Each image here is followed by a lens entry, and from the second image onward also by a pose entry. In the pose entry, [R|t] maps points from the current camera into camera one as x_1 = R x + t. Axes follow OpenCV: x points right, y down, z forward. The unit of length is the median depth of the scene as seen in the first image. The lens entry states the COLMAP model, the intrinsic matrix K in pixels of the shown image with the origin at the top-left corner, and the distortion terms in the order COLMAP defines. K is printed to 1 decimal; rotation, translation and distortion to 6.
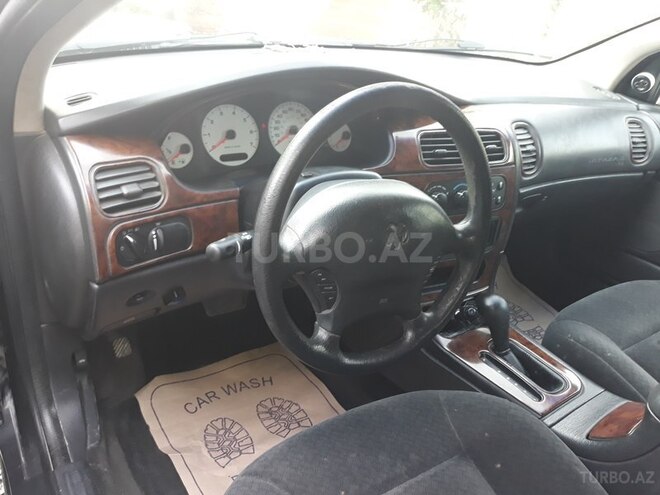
lens RADIAL K [[544.2, 0, 330.0], [0, 544.2, 247.5], [0, 0, 1]] dist [0.005388, -0.003065]
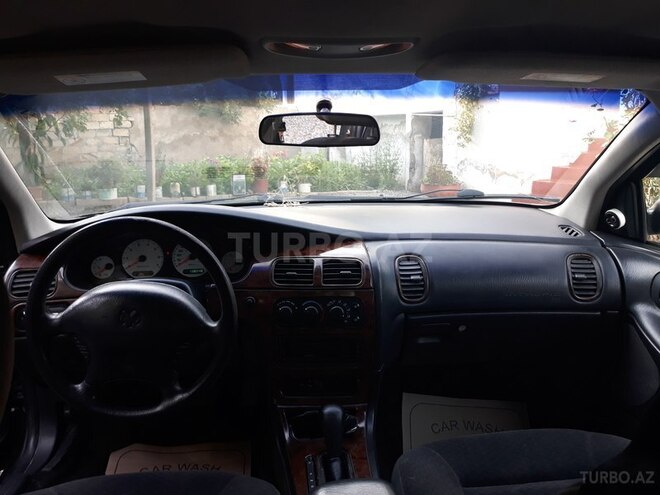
lens RADIAL K [[530.9, 0, 330.0], [0, 530.9, 247.5], [0, 0, 1]] dist [0.007072, -0.035273]
pose [[0.880084, -0.011928, -0.474668, 0.736312], [-0.123703, 0.959402, -0.253467, 0.052645], [0.458421, 0.281790, 0.842879, 0.002442]]
